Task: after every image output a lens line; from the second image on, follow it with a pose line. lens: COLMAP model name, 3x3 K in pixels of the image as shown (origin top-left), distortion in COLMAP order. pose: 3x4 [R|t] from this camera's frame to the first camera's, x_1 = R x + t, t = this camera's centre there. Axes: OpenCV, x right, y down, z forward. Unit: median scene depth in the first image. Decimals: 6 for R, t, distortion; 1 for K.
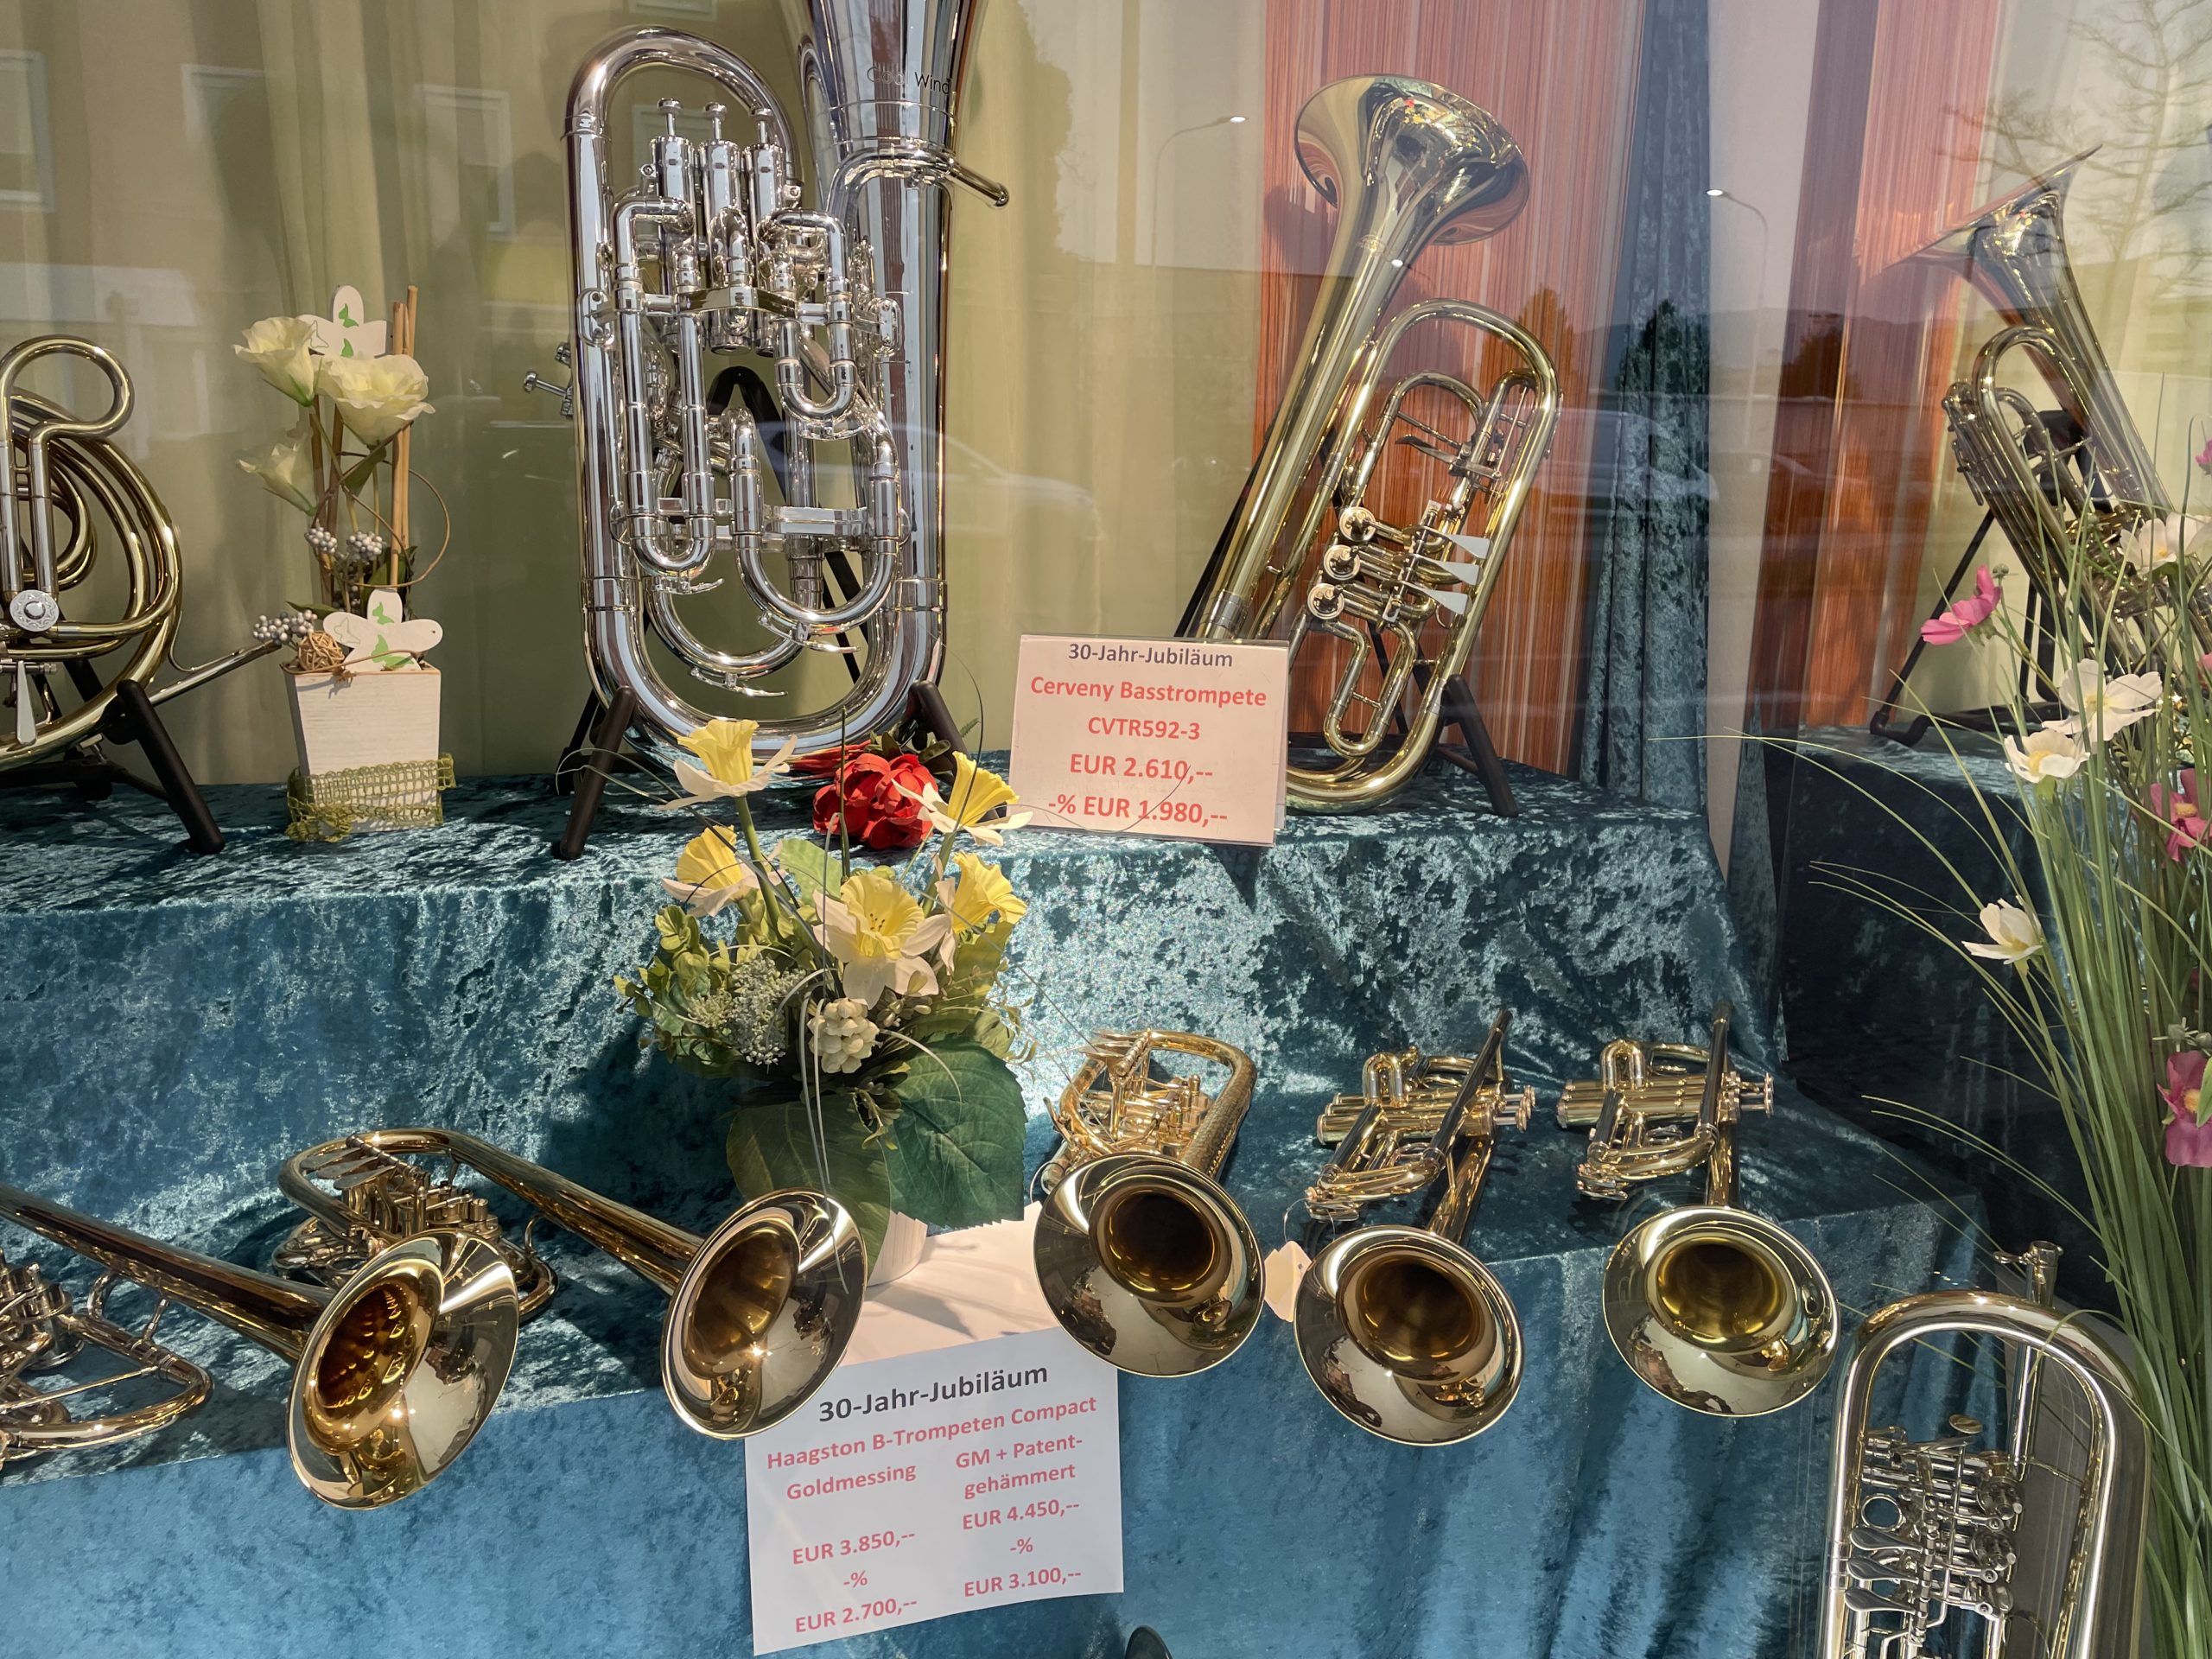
lens RADIAL K [[1675.9, 0, 1093.1], [0, 1675.9, 825.7], [0, 0, 1]] dist [0.031675, -0.046100]
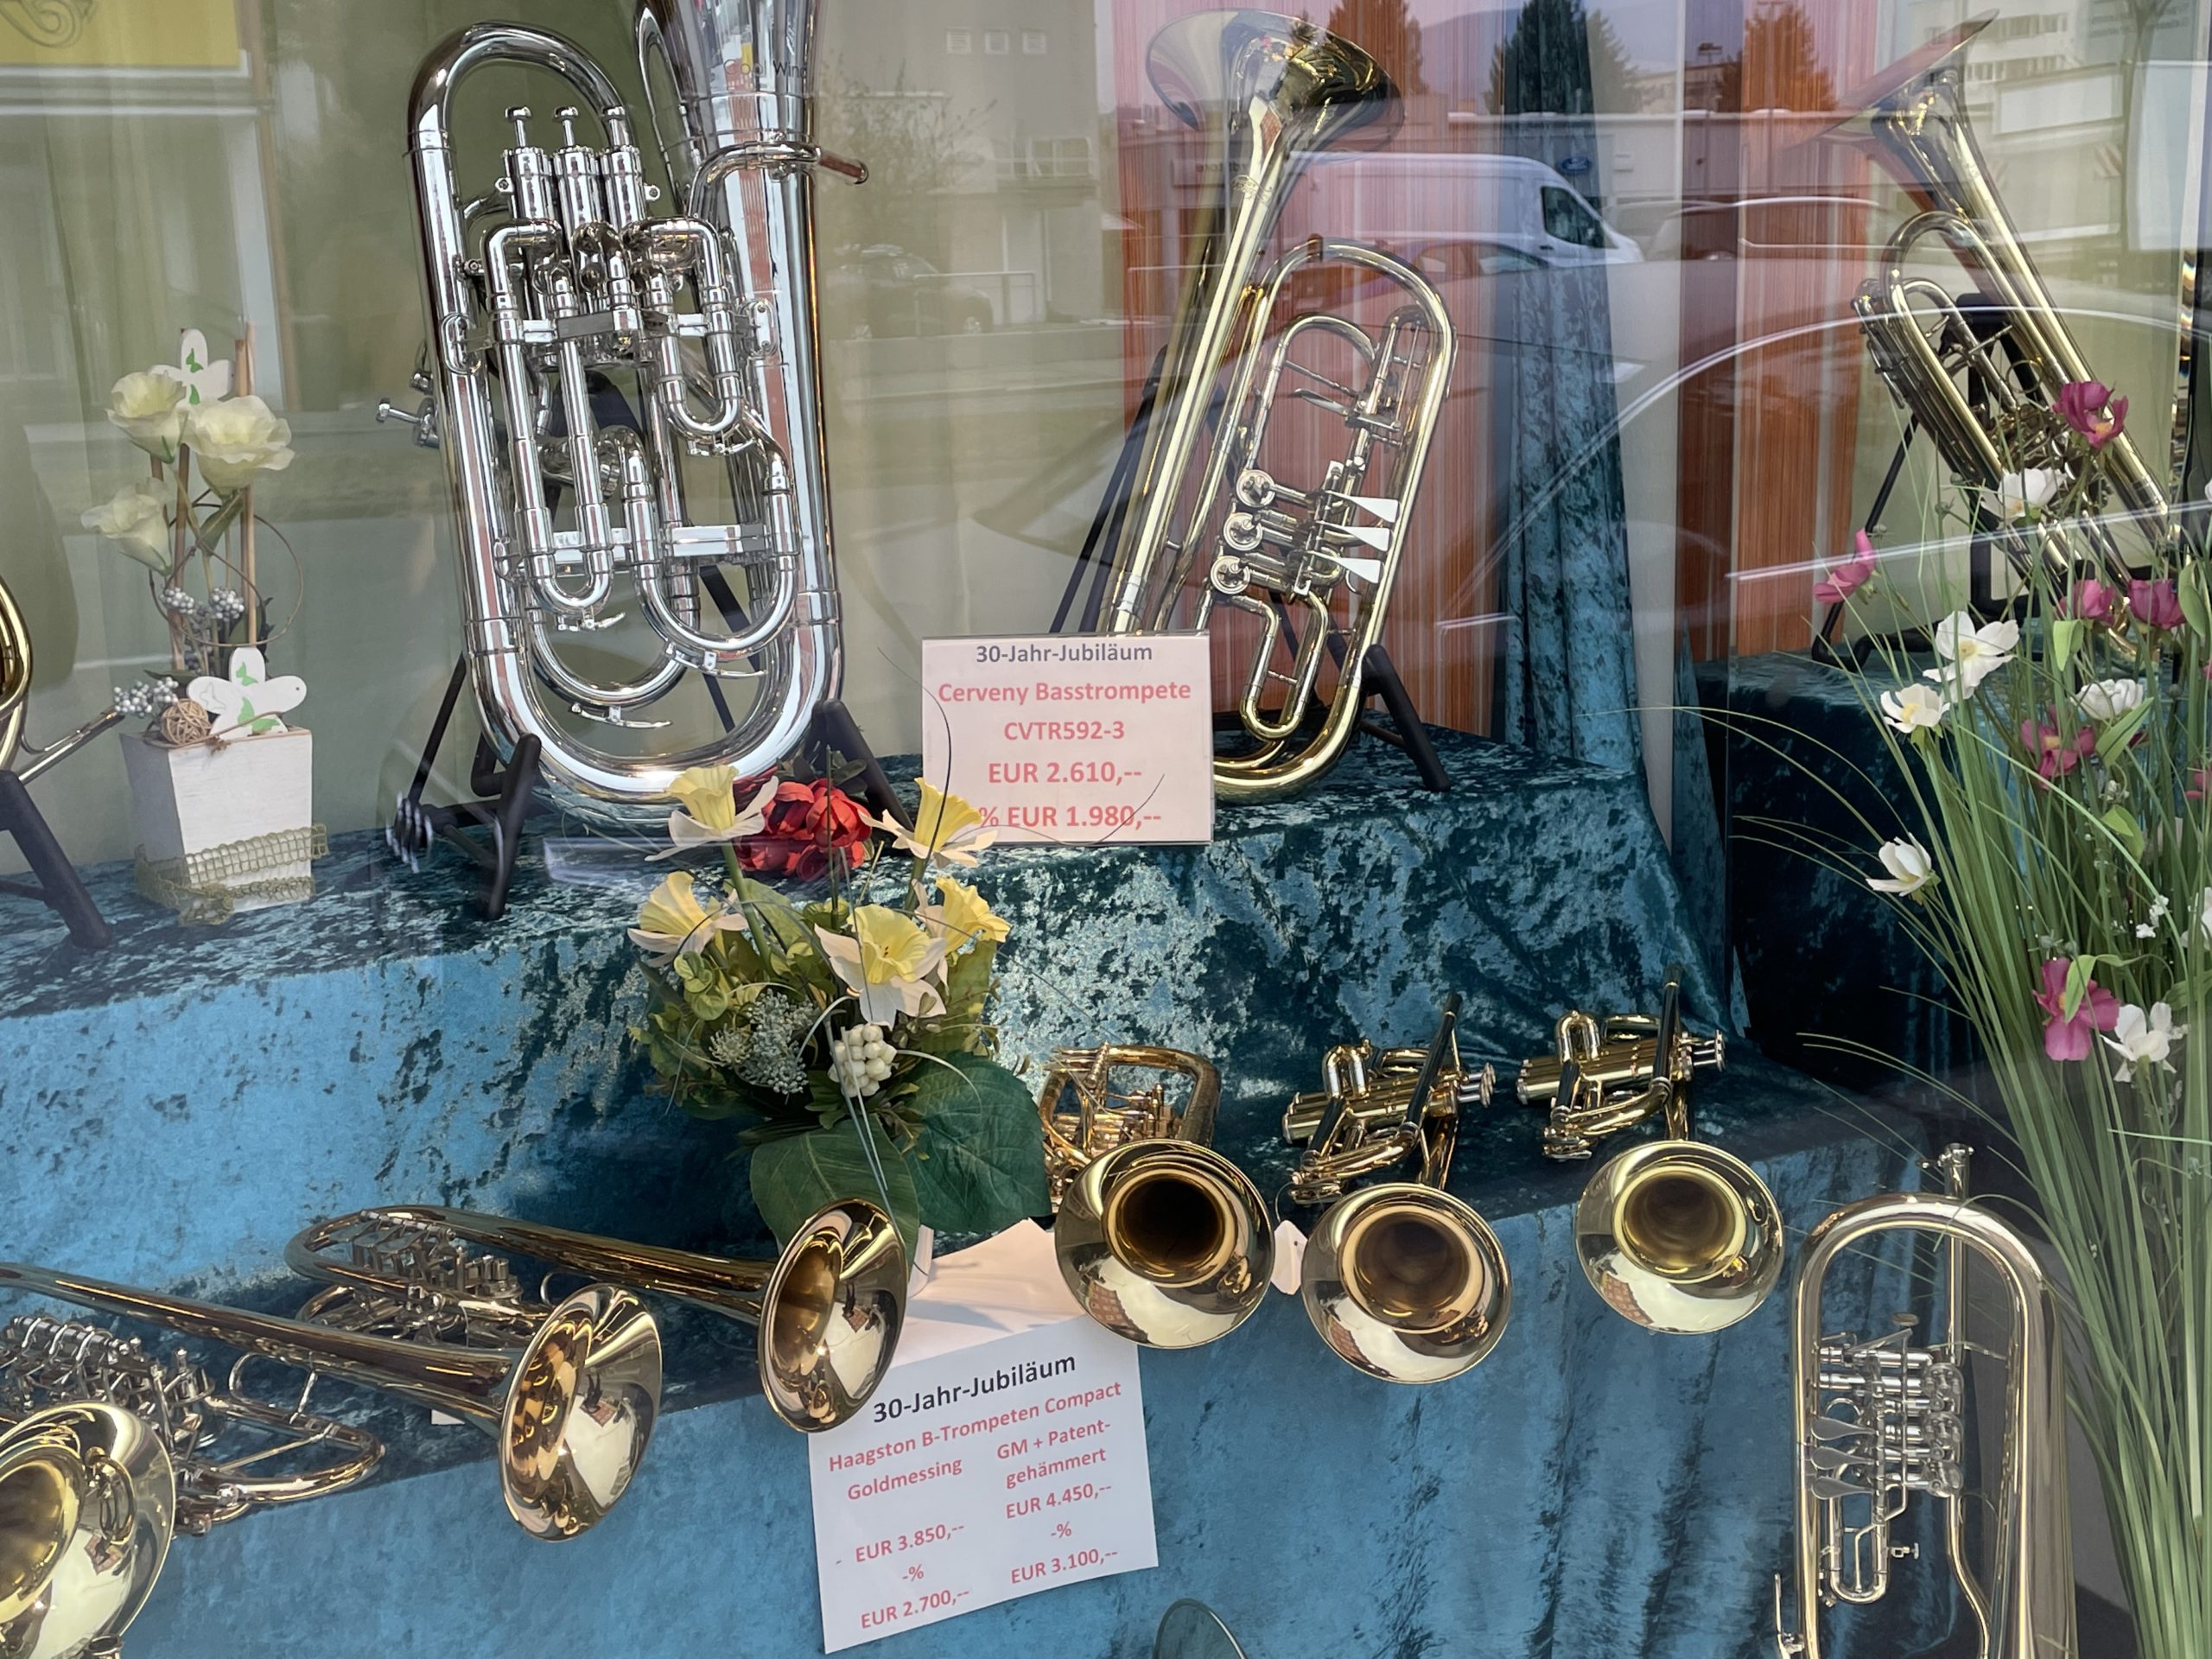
lens RADIAL K [[2575.6, 0, 1104.6], [0, 2575.6, 834.8], [0, 0, 1]] dist [0.008749, 0.000000]
pose [[0.987679, -0.083816, 0.132152, -0.152529], [0.082610, 0.996475, 0.014588, -0.020104], [-0.132909, -0.003491, 0.991122, -0.472508]]
